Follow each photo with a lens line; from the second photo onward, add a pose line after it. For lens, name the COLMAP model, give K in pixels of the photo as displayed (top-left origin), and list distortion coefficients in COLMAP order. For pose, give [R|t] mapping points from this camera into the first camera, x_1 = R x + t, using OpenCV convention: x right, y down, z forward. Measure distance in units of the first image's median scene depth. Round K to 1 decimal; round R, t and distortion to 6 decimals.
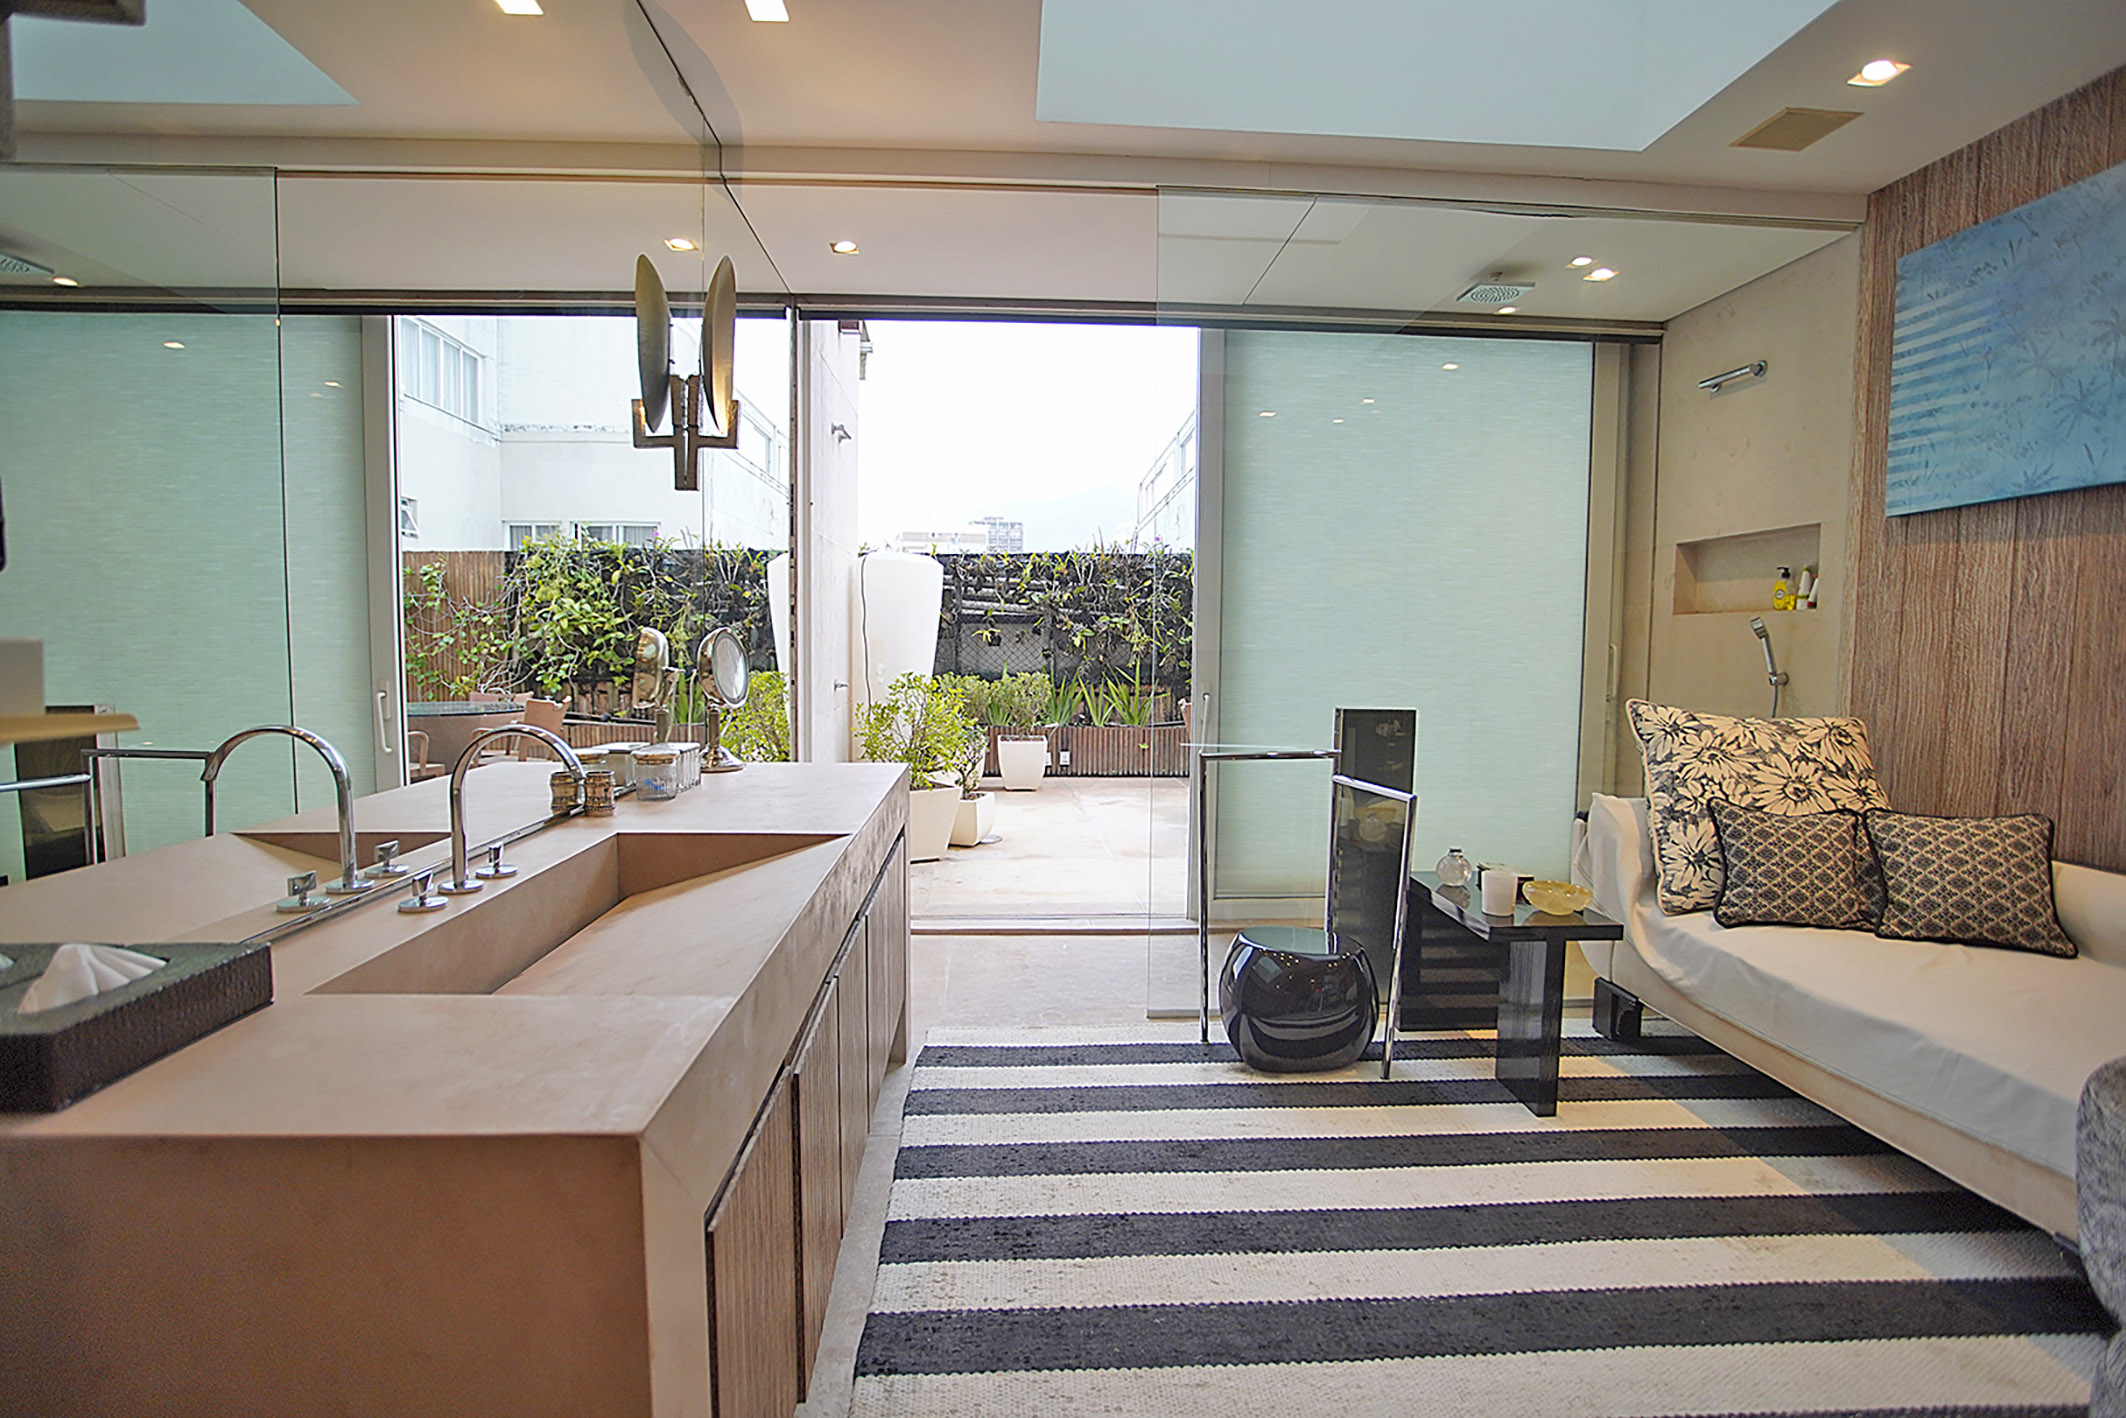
lens RADIAL K [[1040.1, 0, 1061.0], [0, 1040.1, 712.4], [0, 0, 1]] dist [-0.059276, 0.017561]
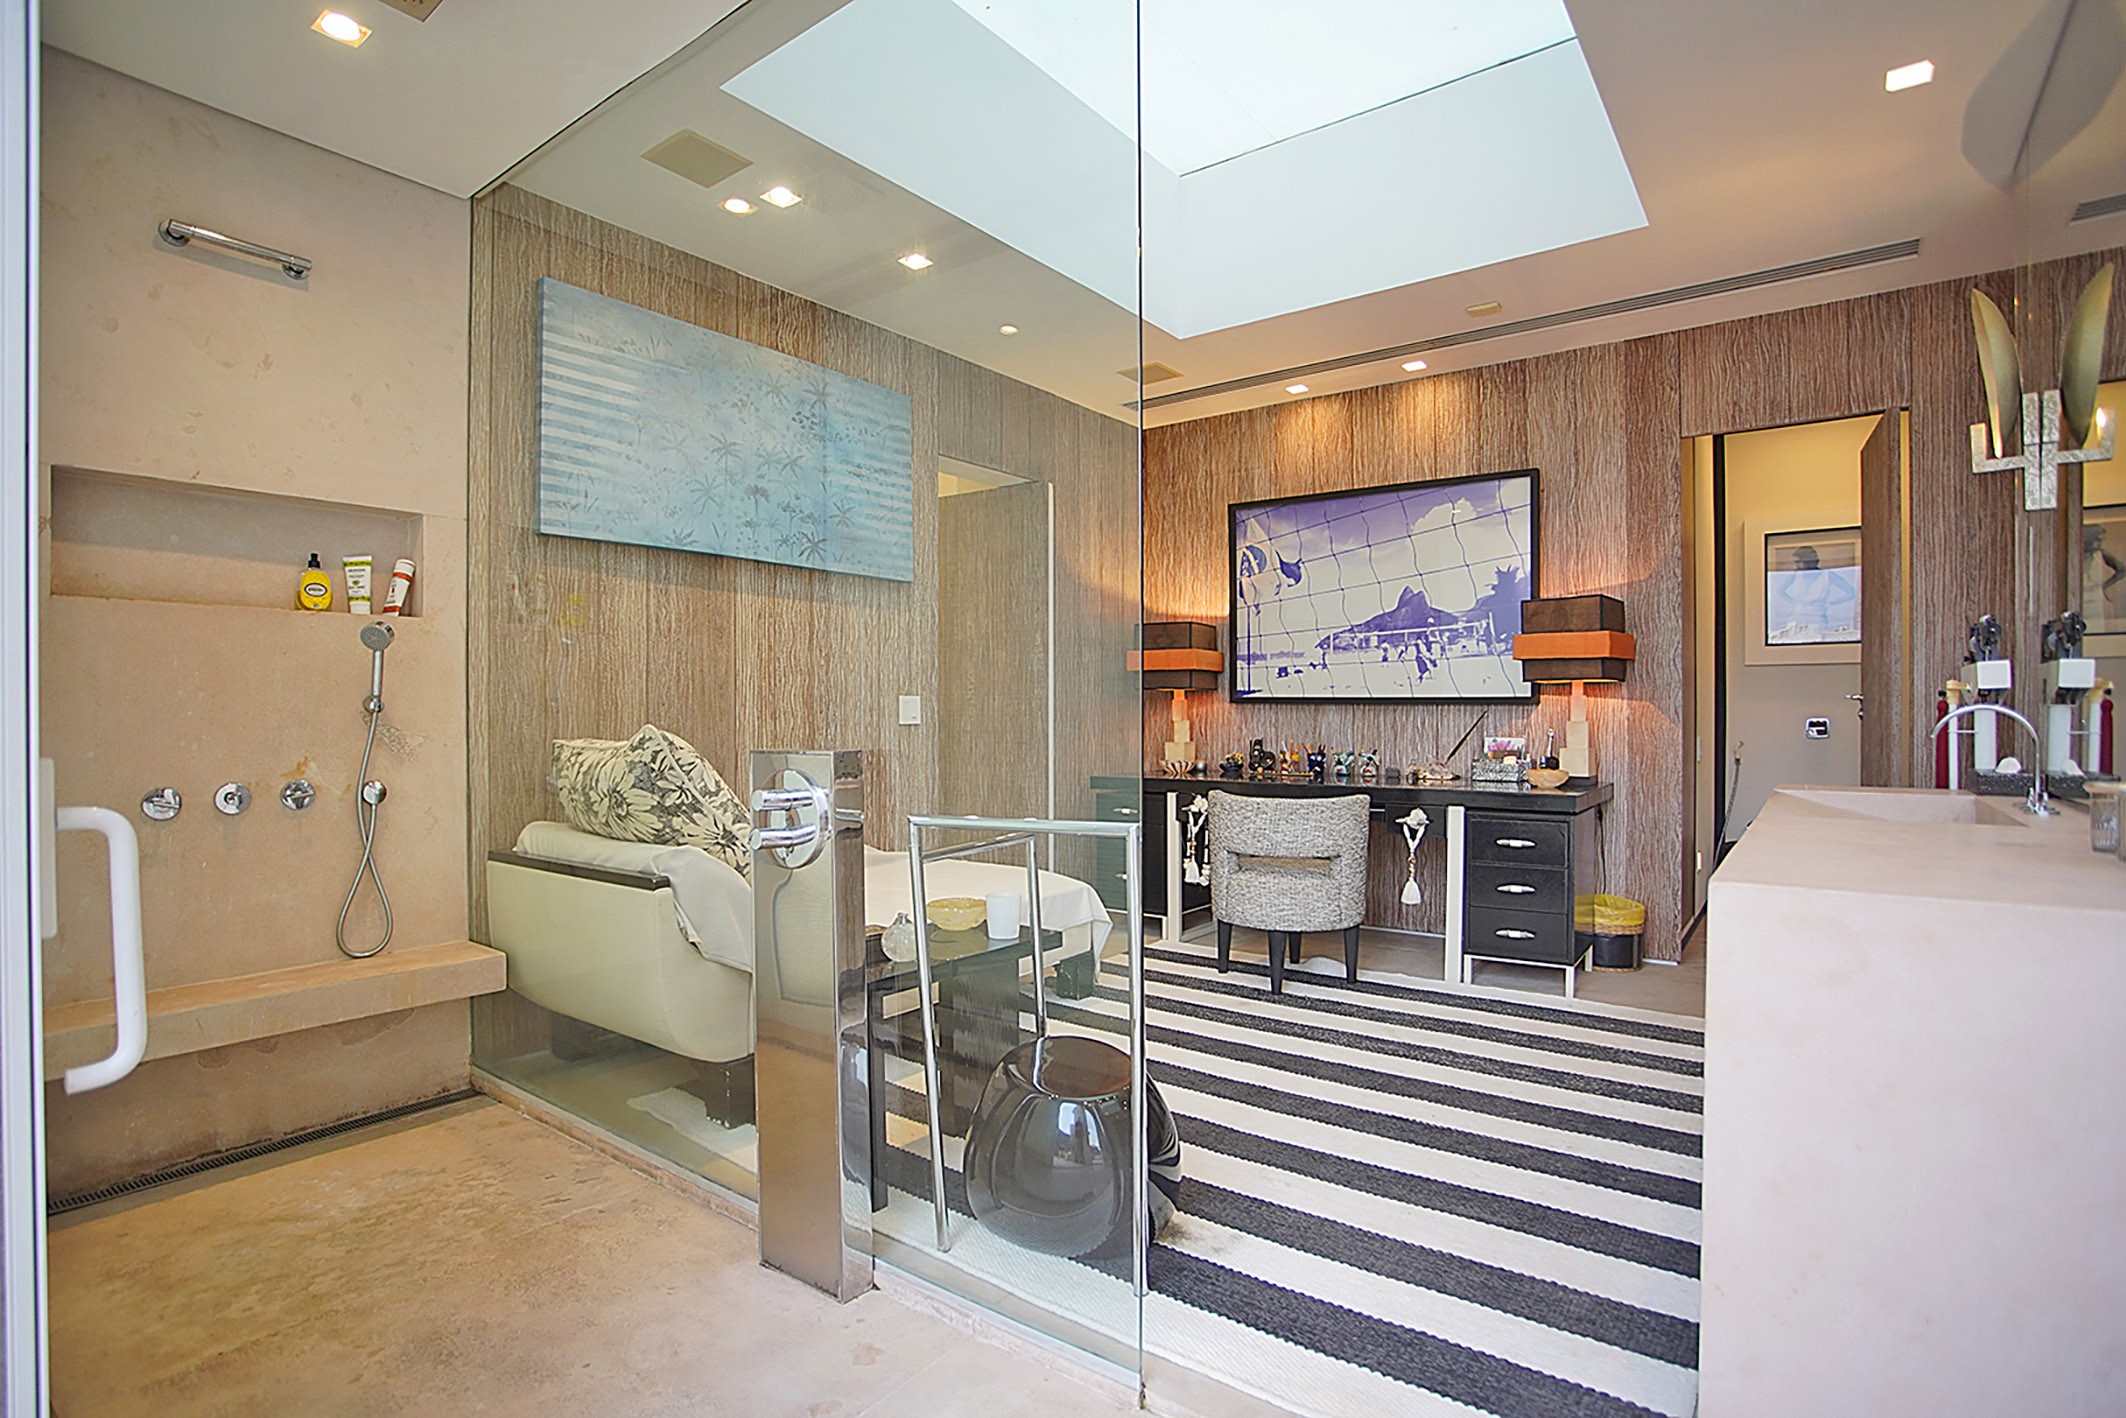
lens RADIAL K [[1040.1, 0, 1063.0], [0, 1040.1, 718.2], [0, 0, 1]] dist [-0.059276, 0.017561]
pose [[-0.764765, -0.006628, 0.644276, -0.219131], [0.043126, 0.997178, 0.061449, -0.058201], [-0.642865, 0.074779, -0.762321, 1.536854]]
